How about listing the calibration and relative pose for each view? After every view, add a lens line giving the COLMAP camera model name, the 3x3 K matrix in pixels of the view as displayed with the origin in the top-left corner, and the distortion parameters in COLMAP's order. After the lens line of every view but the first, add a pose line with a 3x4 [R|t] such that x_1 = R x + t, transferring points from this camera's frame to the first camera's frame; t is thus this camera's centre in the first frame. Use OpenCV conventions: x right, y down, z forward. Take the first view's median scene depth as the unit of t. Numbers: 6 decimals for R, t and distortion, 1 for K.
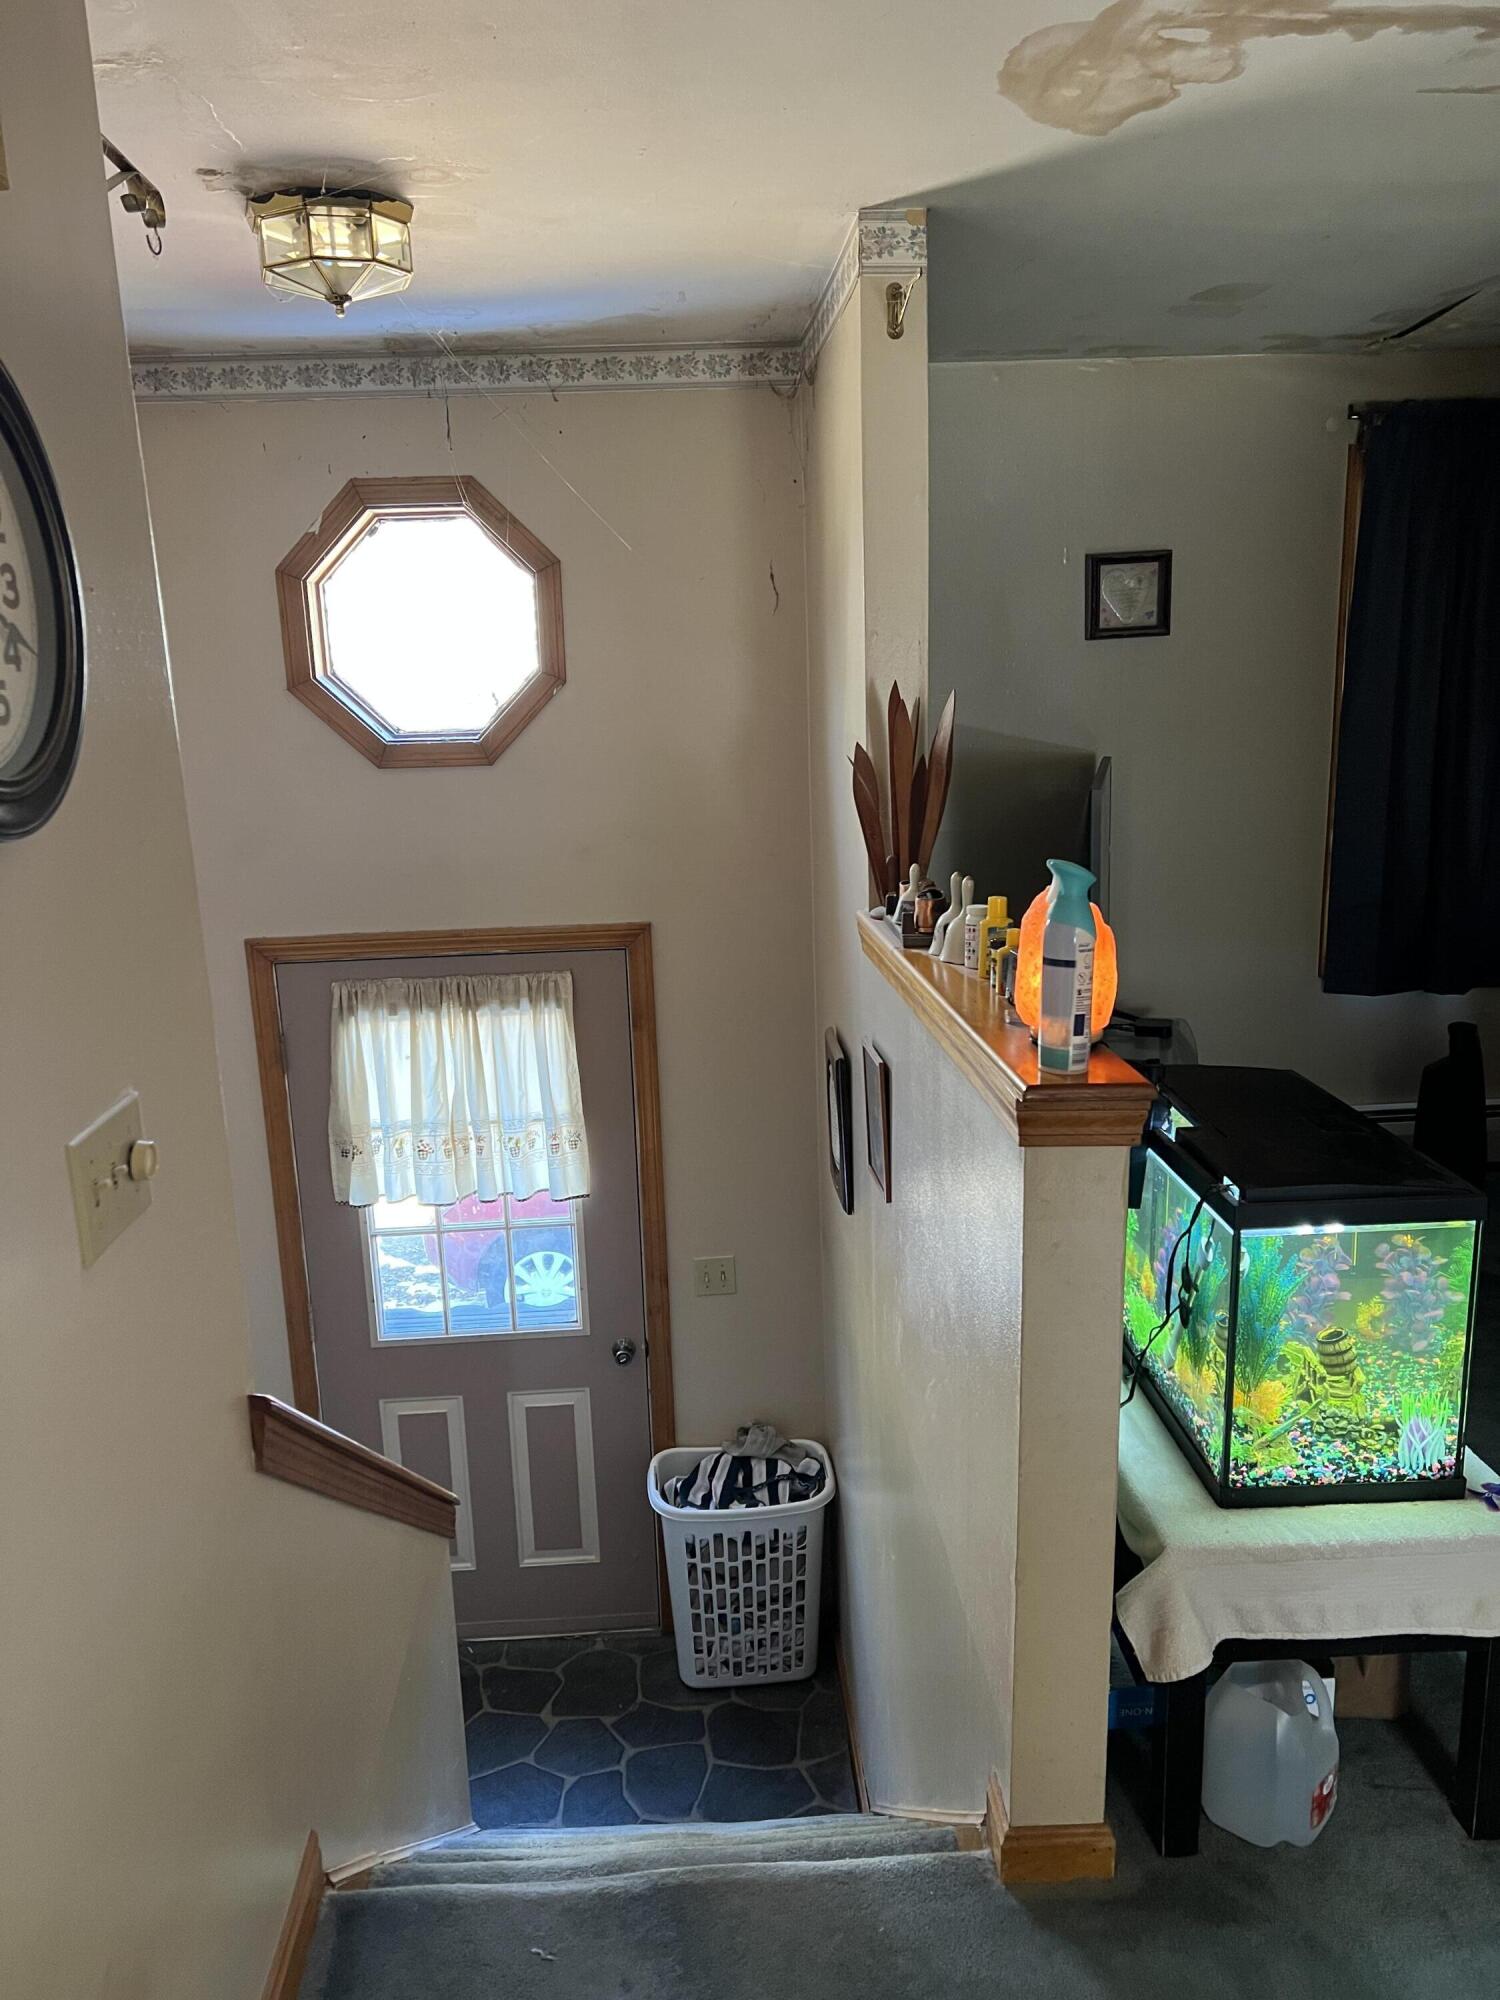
lens RADIAL K [[1531.8, 0, 750.0], [0, 1531.8, 1000.0], [0, 0, 1]] dist [0.047109, -0.050039]
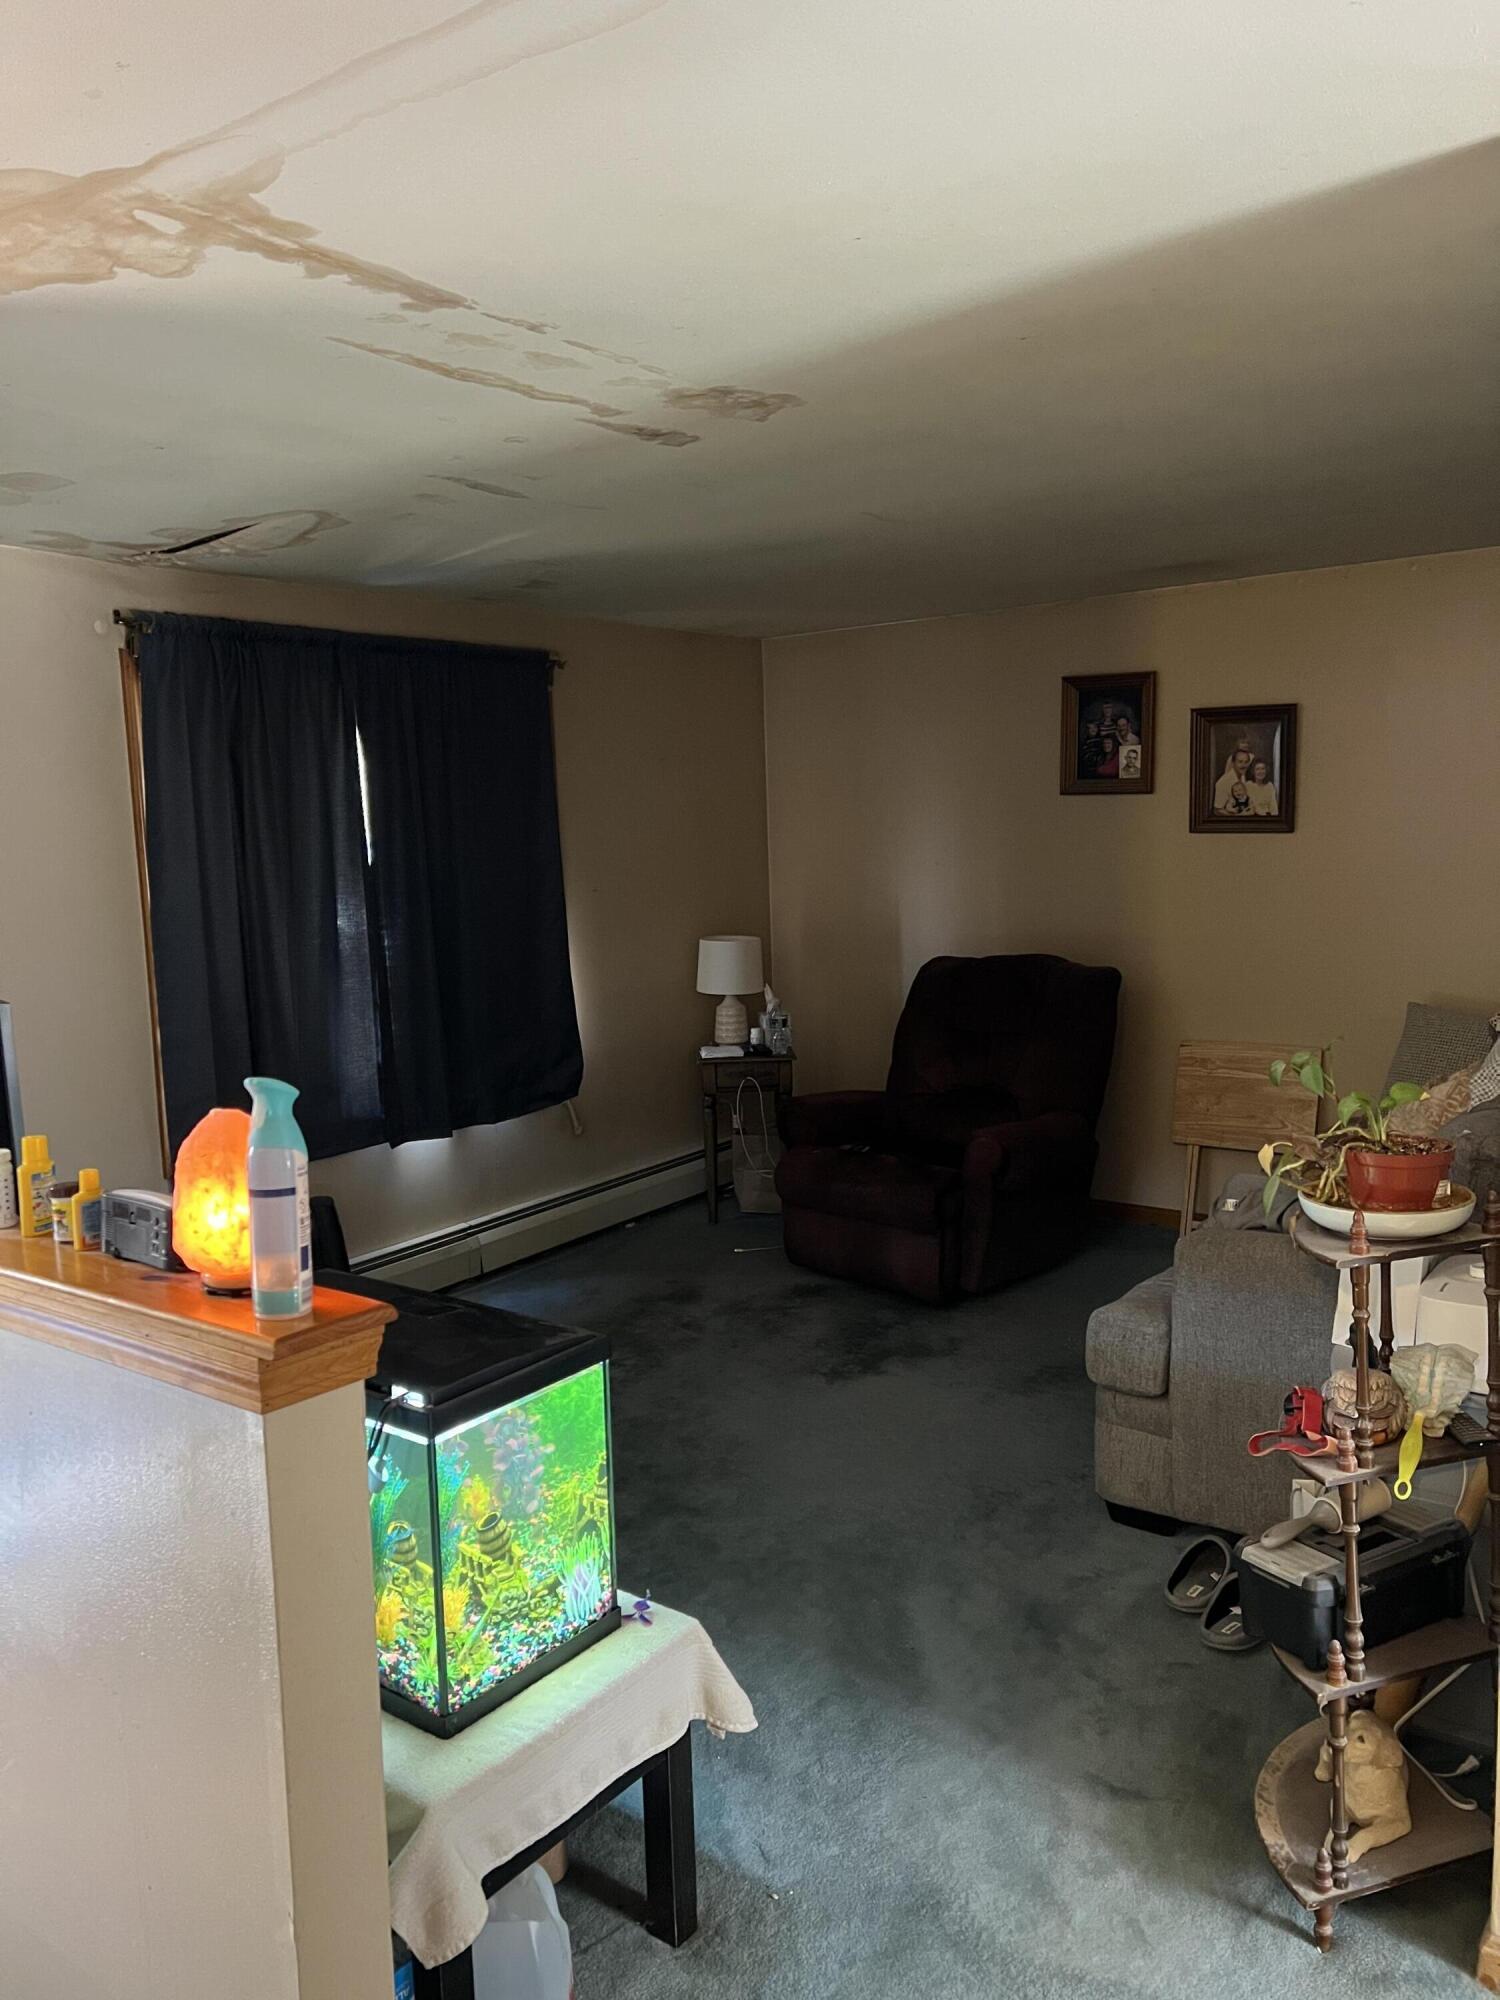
lens RADIAL K [[1541.2, 0, 749.3], [0, 1541.2, 1031.0], [0, 0, 1]] dist [-0.000956, -0.005740]
pose [[0.651744, -0.084846, 0.753678, -0.240706], [0.165382, 0.985709, -0.032046, -0.036388], [-0.740188, 0.145530, 0.656462, 0.172304]]
